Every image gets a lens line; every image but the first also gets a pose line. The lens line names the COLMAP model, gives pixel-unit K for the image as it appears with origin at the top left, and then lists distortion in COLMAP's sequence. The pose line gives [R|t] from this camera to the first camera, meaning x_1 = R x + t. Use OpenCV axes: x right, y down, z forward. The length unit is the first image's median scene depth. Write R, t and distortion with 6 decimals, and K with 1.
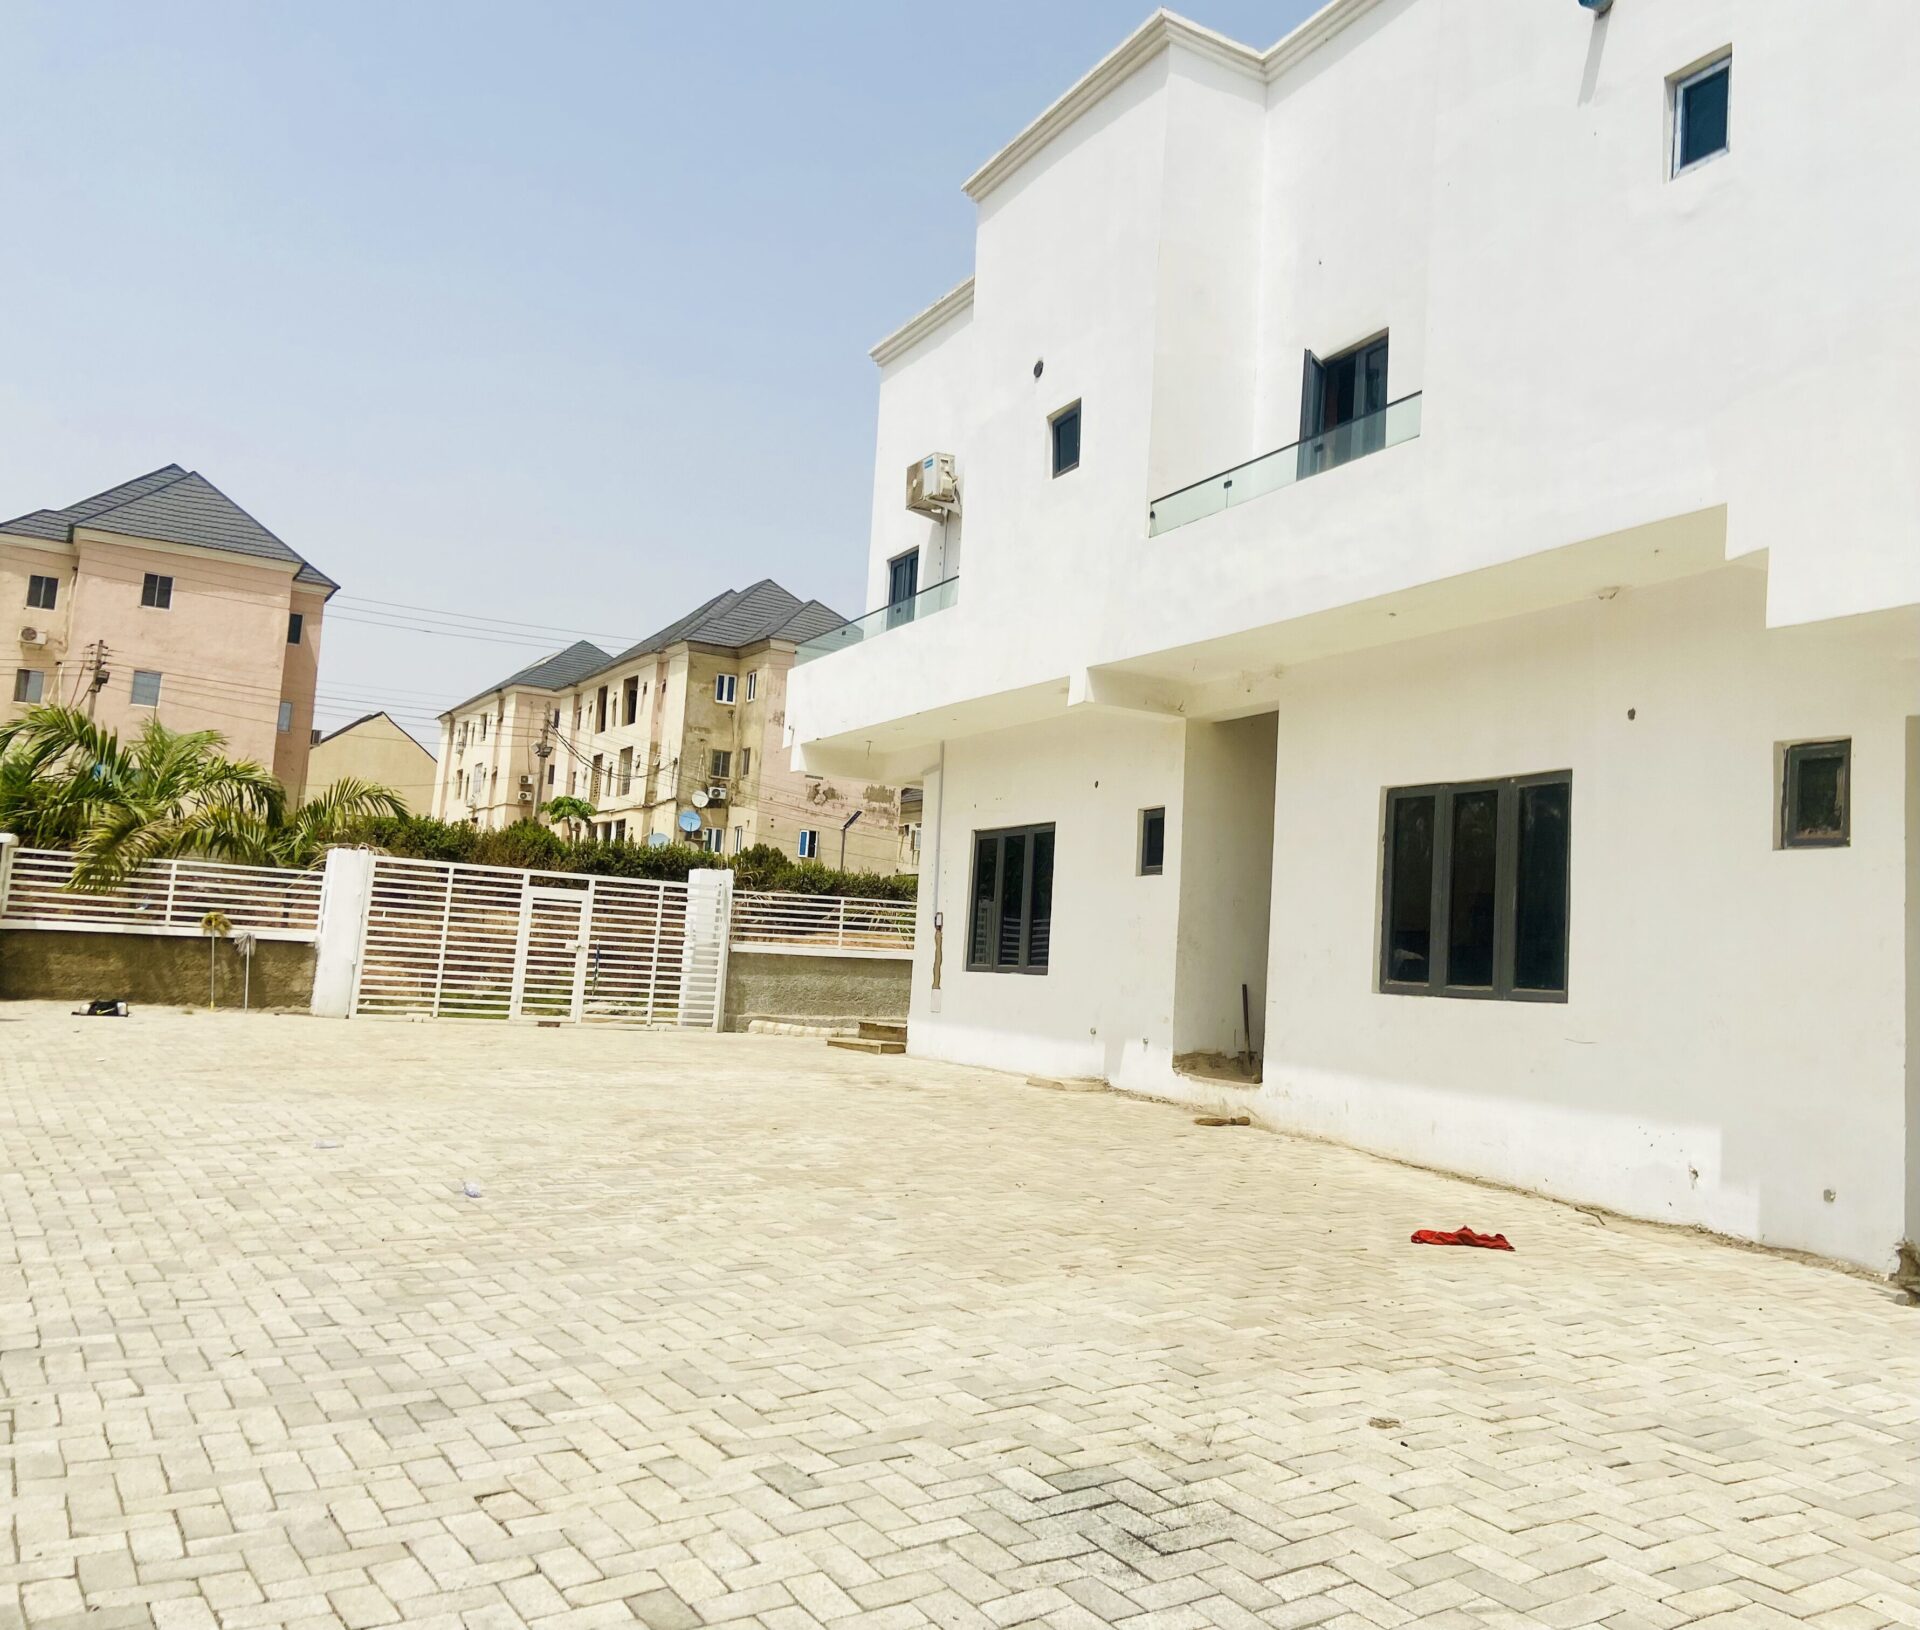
lens RADIAL K [[1642.4, 0, 1090.8], [0, 1642.4, 790.8], [0, 0, 1]] dist [0.128867, -0.152872]
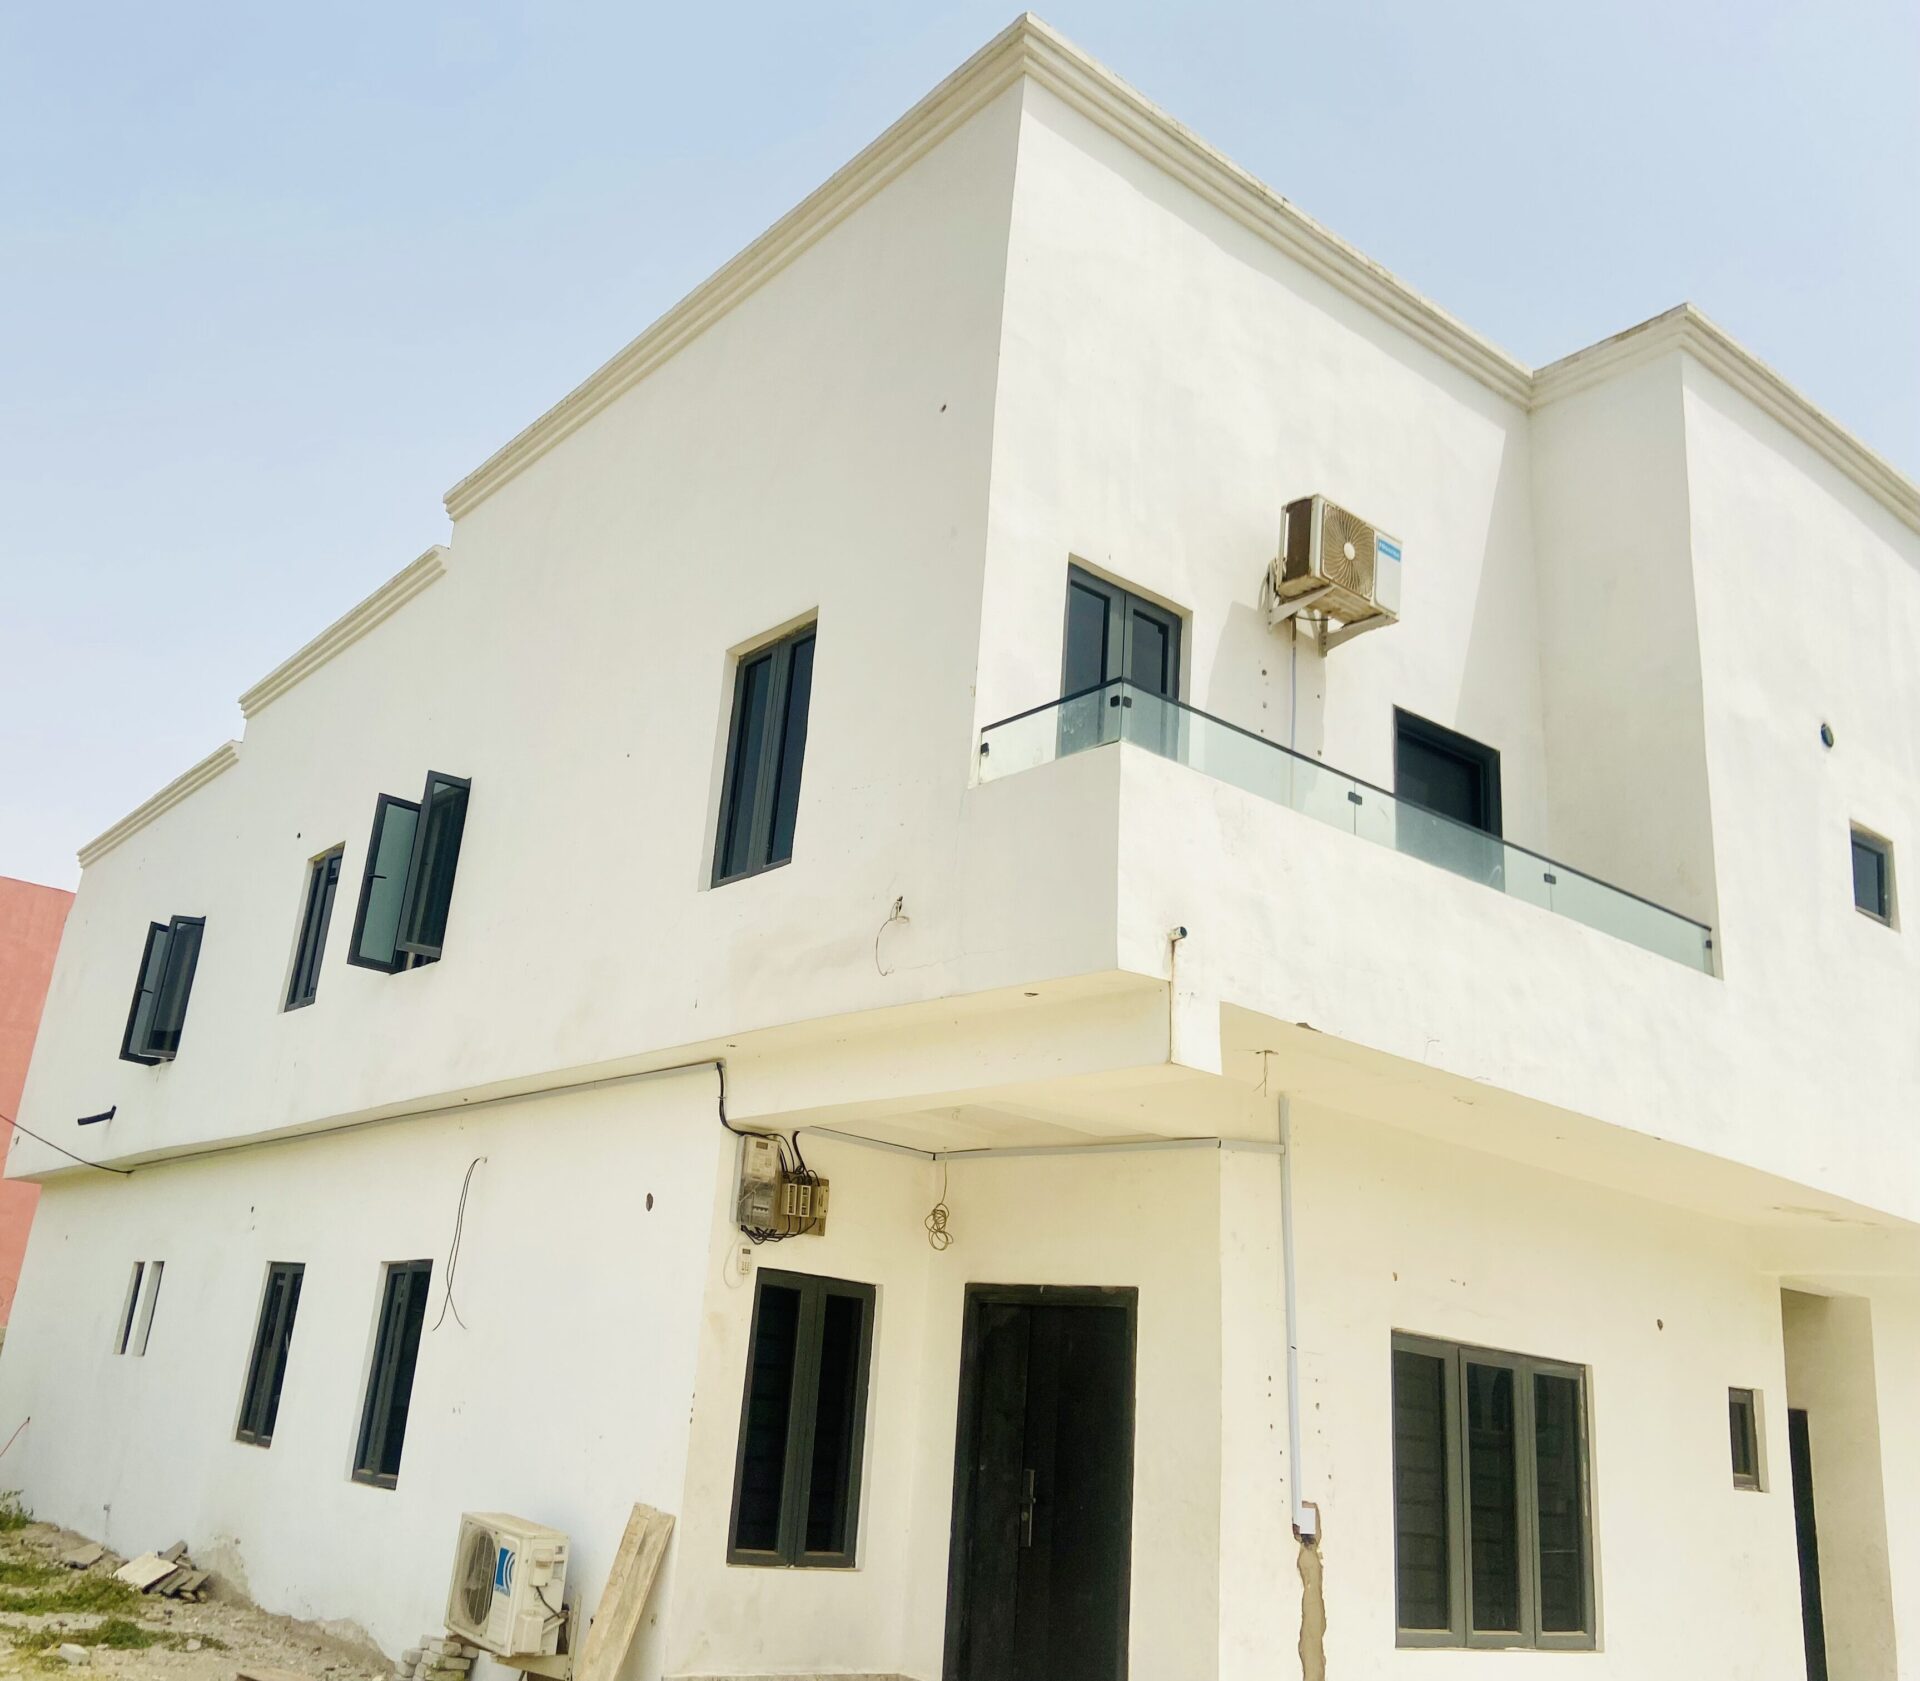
lens RADIAL K [[1695.4, 0, 805.5], [0, 1695.4, 820.5], [0, 0, 1]] dist [0.134757, -0.177060]
pose [[-0.086790, 0.258576, 0.962084, -0.715799], [-0.218539, 0.937264, -0.271619, 0.073539], [-0.971961, -0.233826, -0.024836, 1.487849]]
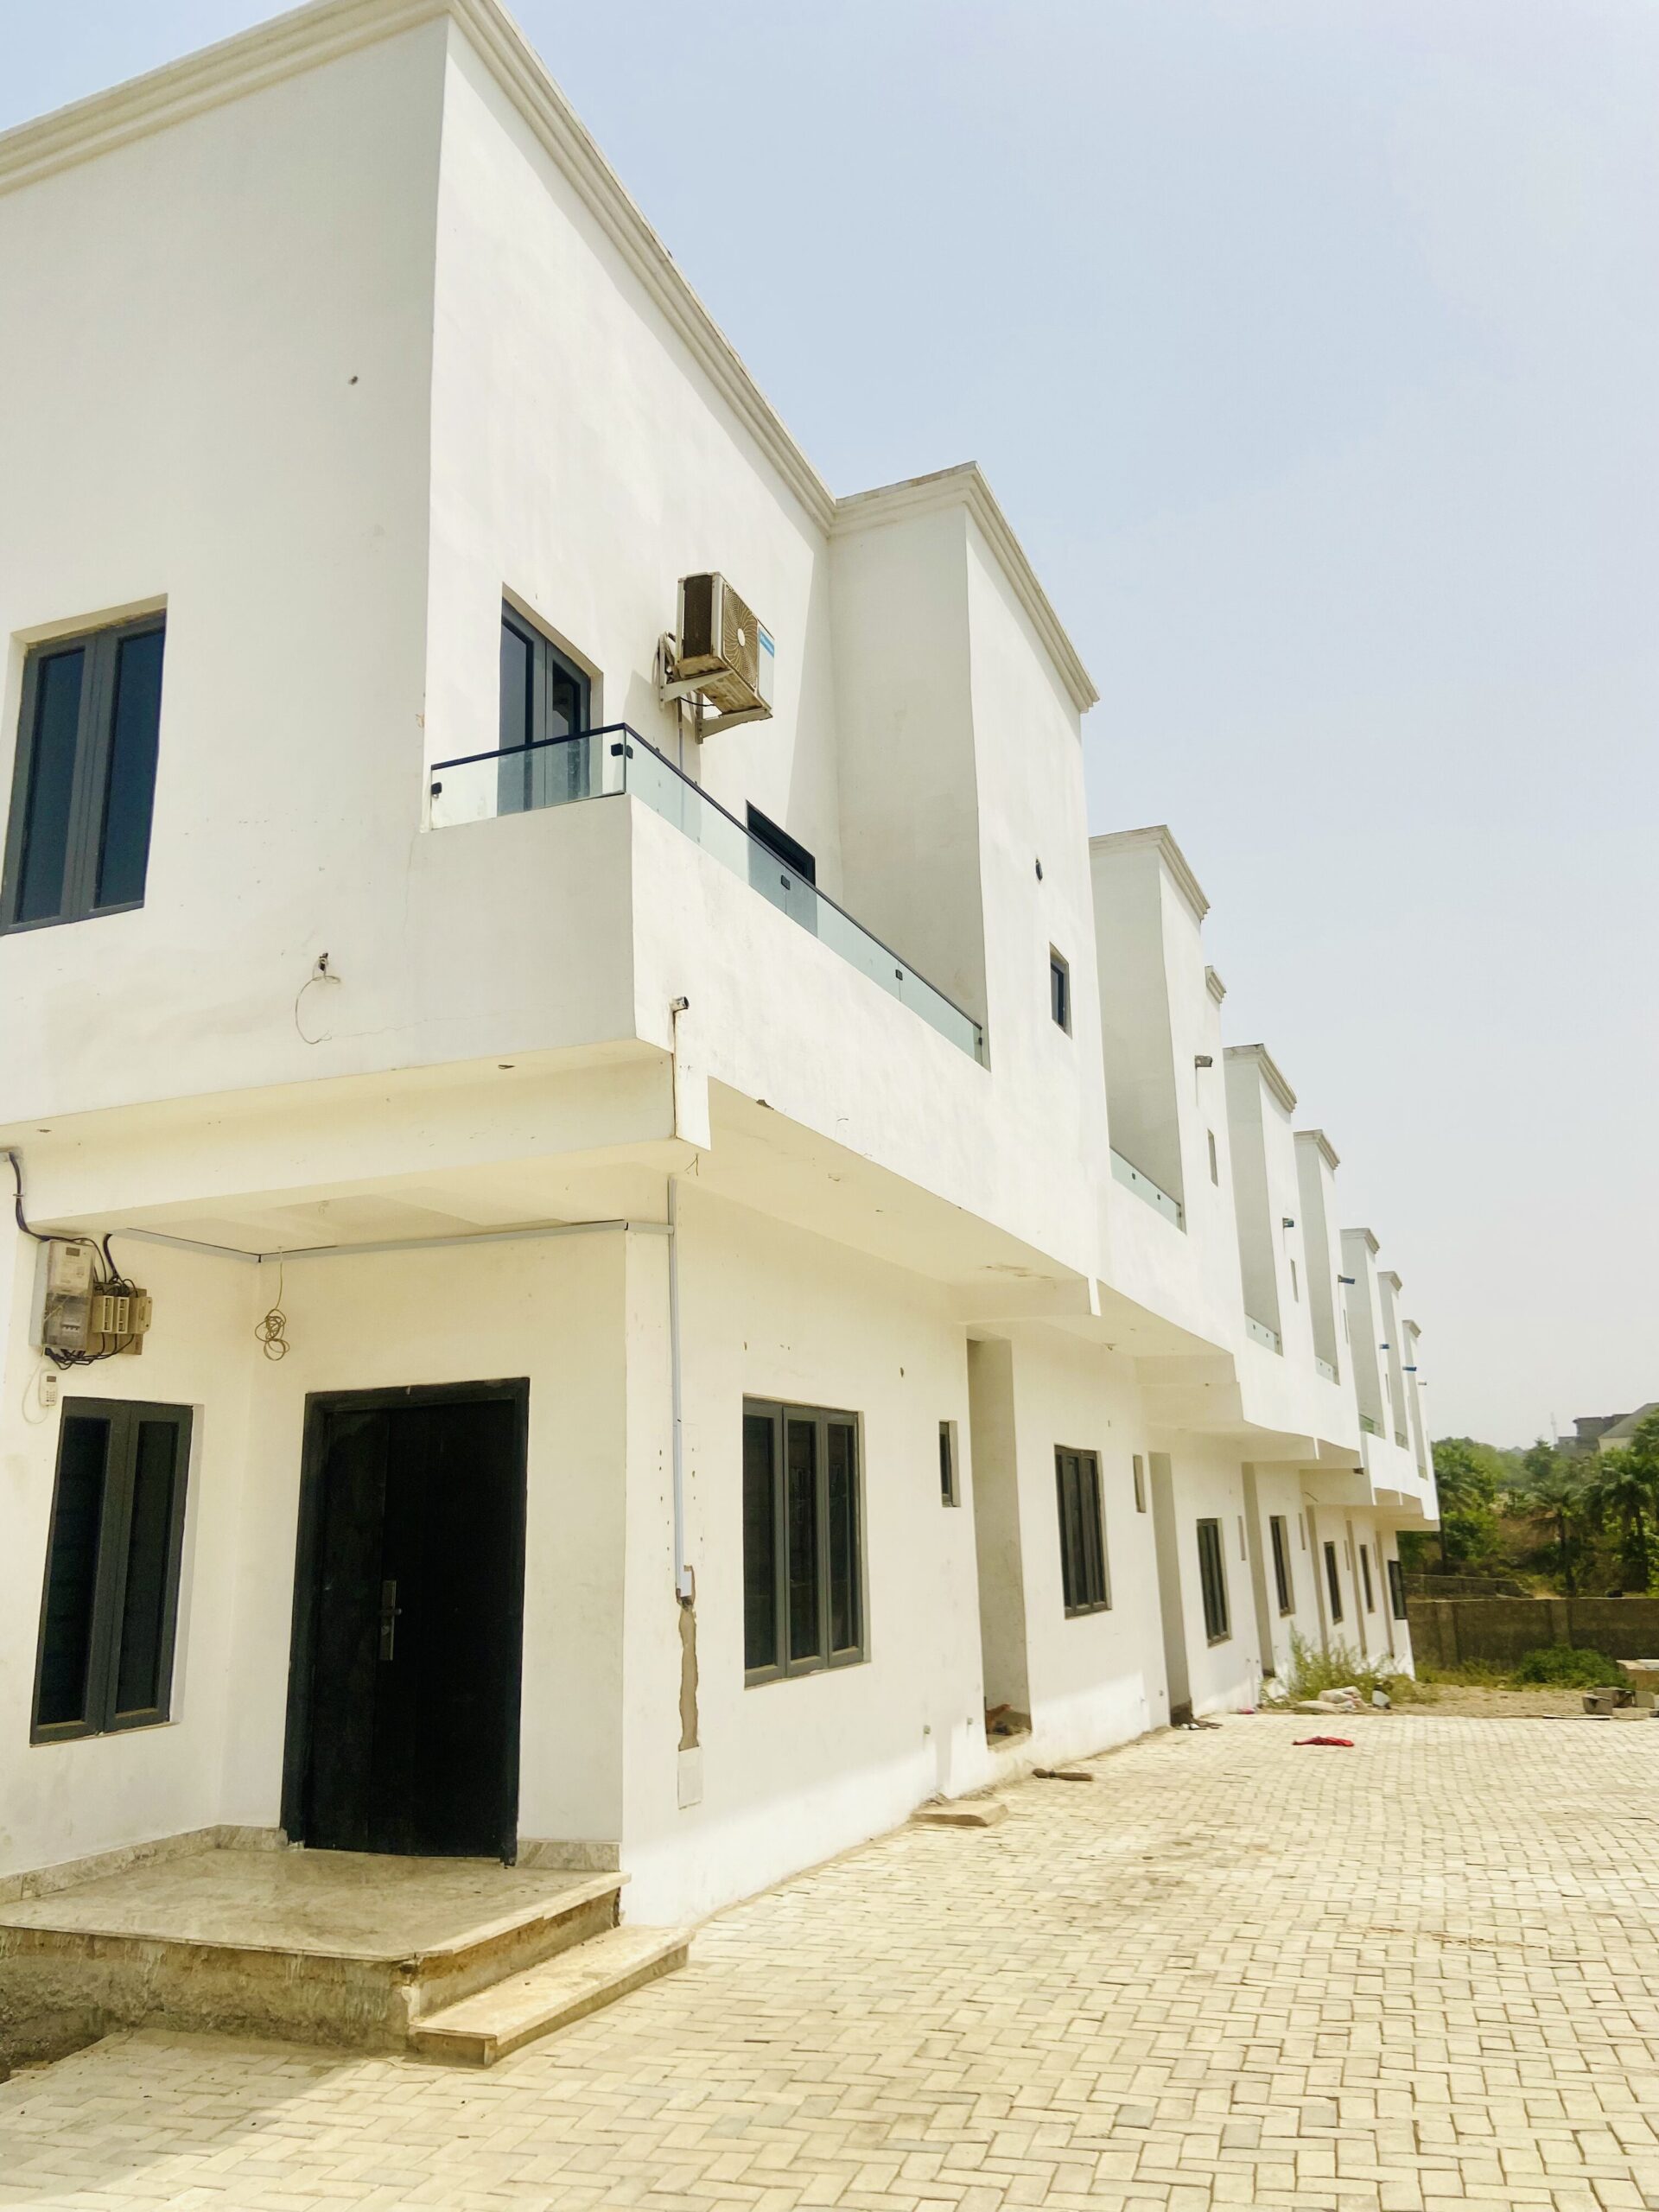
lens RADIAL K [[1670.4, 0, 838.2], [0, 1670.4, 1085.6], [0, 0, 1]] dist [0.130019, -0.168819]
pose [[-0.602882, 0.166657, 0.780230, -0.625607], [-0.099025, 0.954747, -0.280449, 0.092896], [-0.791661, -0.246340, -0.559097, 1.580323]]
